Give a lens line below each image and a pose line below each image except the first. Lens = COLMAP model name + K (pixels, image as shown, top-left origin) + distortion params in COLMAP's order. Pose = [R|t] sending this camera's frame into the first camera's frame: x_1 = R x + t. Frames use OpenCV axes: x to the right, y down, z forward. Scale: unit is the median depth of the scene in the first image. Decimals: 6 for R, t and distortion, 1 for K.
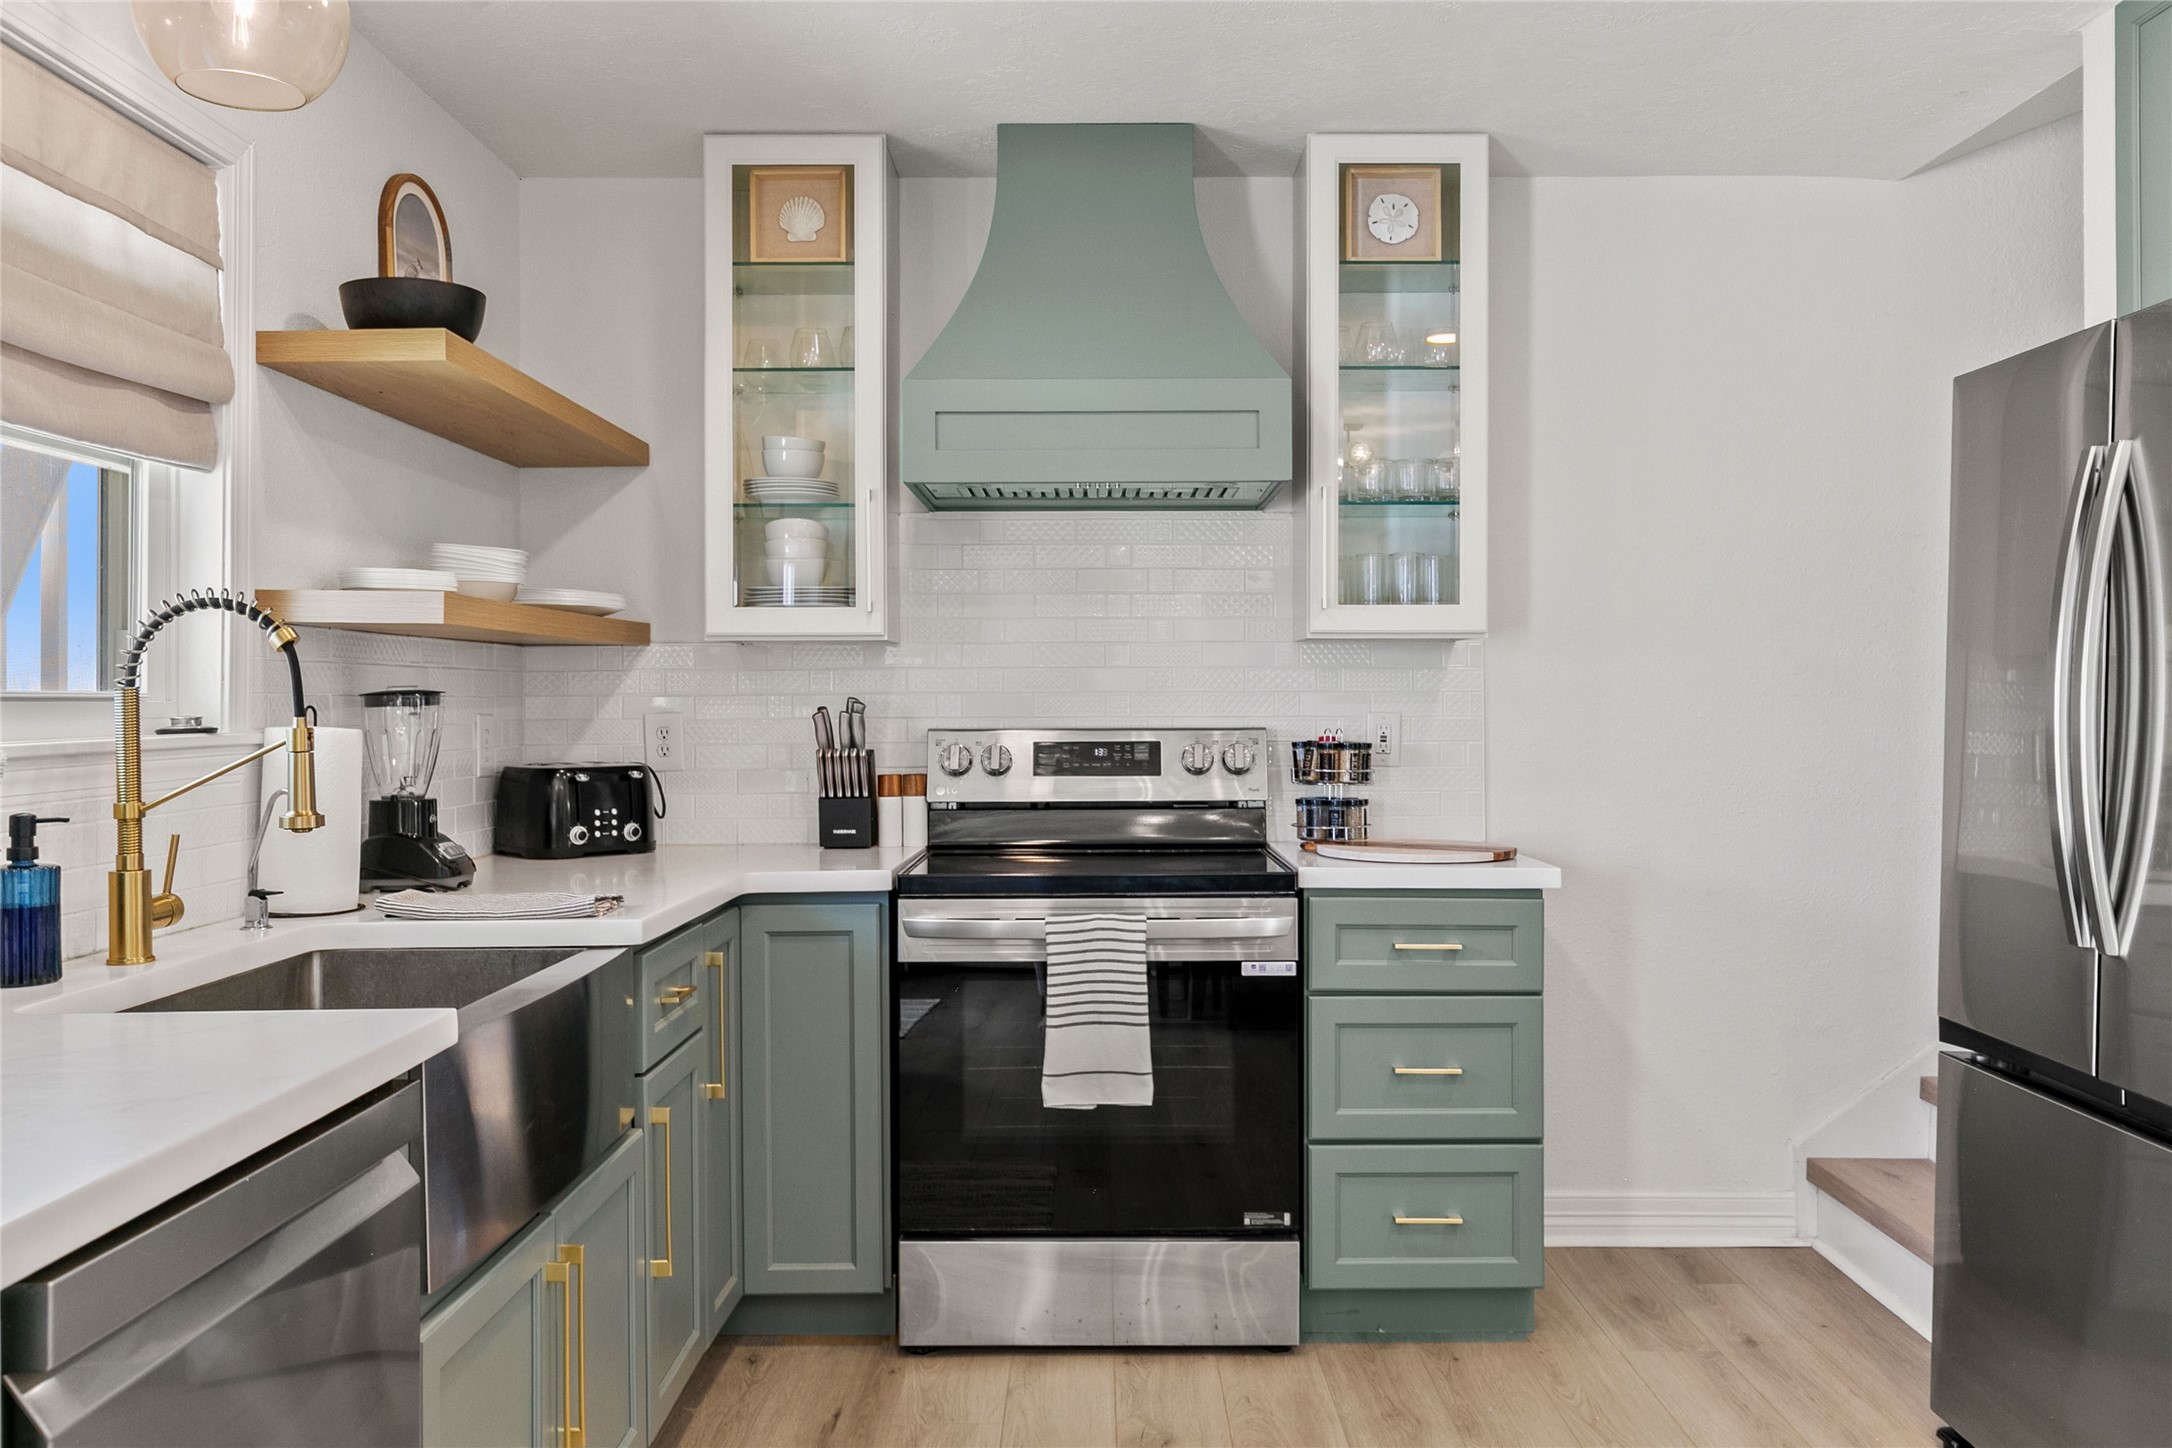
lens RADIAL K [[1694.5, 0, 1122.0], [0, 1694.5, 688.4], [0, 0, 1]] dist [0.006635, 0.017865]
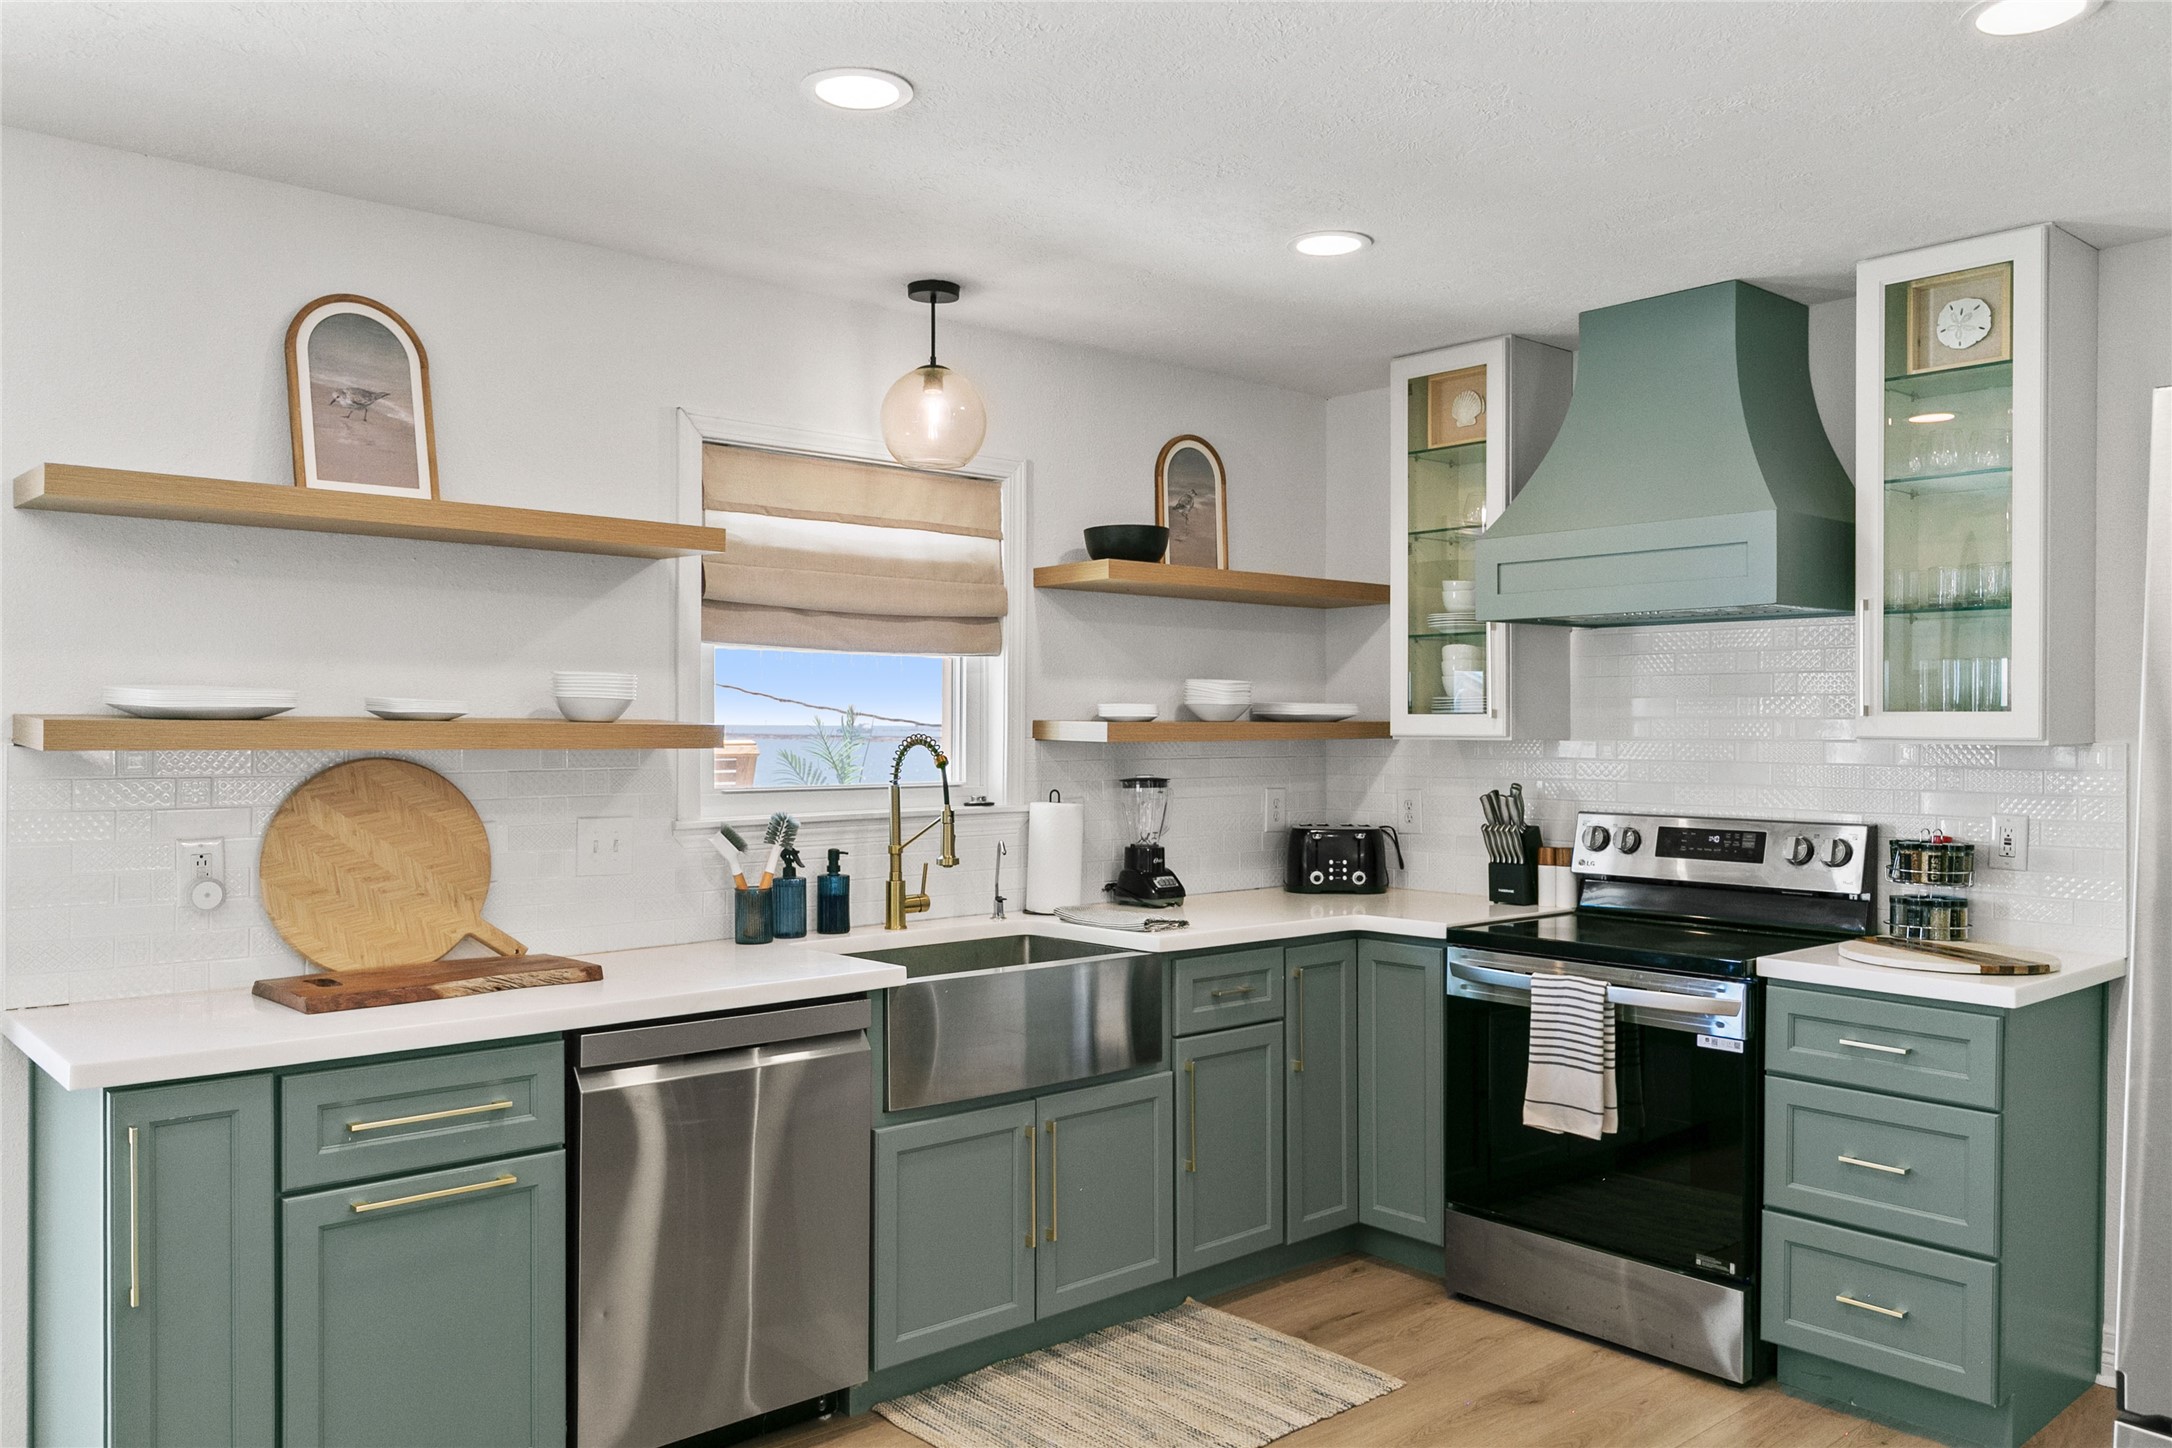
lens RADIAL K [[1658.8, 0, 1102.3], [0, 1658.8, 728.4], [0, 0, 1]] dist [0.011181, 0.004803]
pose [[0.655551, 0.008304, -0.755106, 0.592176], [0.000577, 0.999934, 0.011498, -0.051892], [0.755151, -0.007973, 0.655502, -0.028996]]
